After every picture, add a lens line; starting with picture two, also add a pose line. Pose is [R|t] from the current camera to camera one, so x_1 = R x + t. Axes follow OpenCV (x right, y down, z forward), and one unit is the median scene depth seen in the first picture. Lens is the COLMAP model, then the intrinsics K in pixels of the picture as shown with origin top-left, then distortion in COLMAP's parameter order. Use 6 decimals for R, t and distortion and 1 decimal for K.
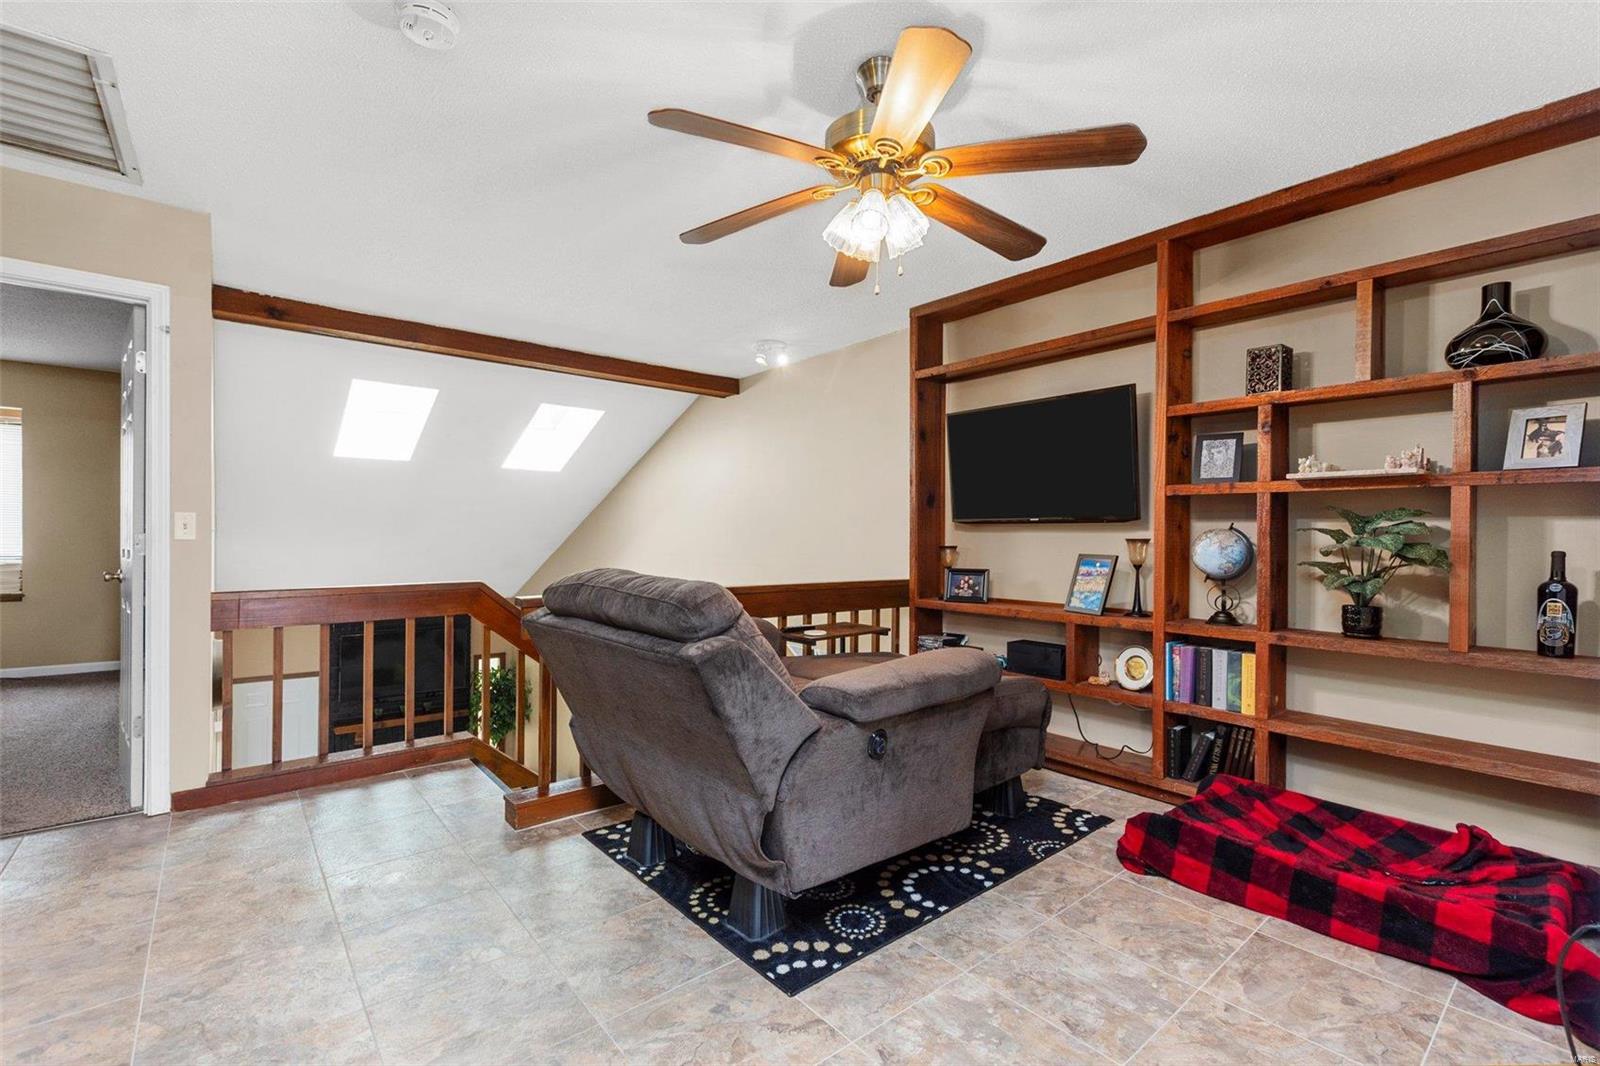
lens RADIAL K [[702.2, 0, 797.7], [0, 702.2, 537.8], [0, 0, 1]] dist [0.001058, 0.000104]
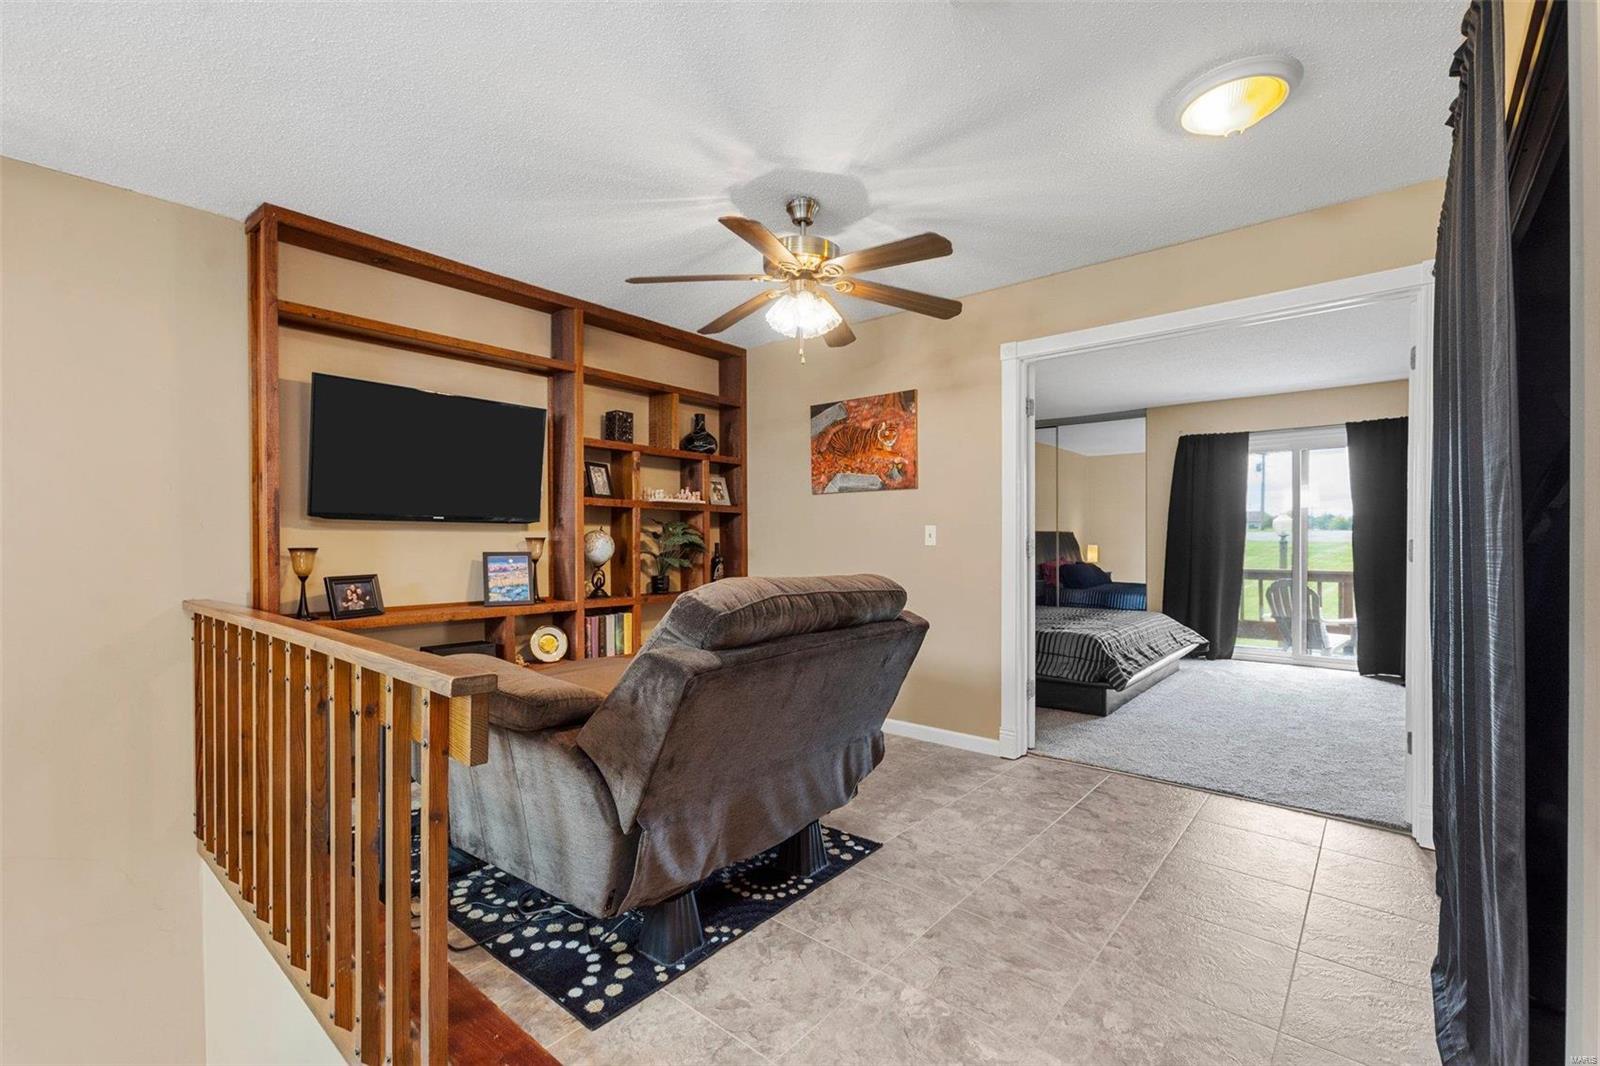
lens RADIAL K [[692.7, 0, 807.2], [0, 692.7, 536.2], [0, 0, 1]] dist [0.002327, 0.000080]
pose [[-0.185654, -0.003034, 0.982610, -0.894694], [-0.002865, 0.999993, 0.002546, -0.006355], [-0.982611, -0.002343, -0.185662, 0.897233]]
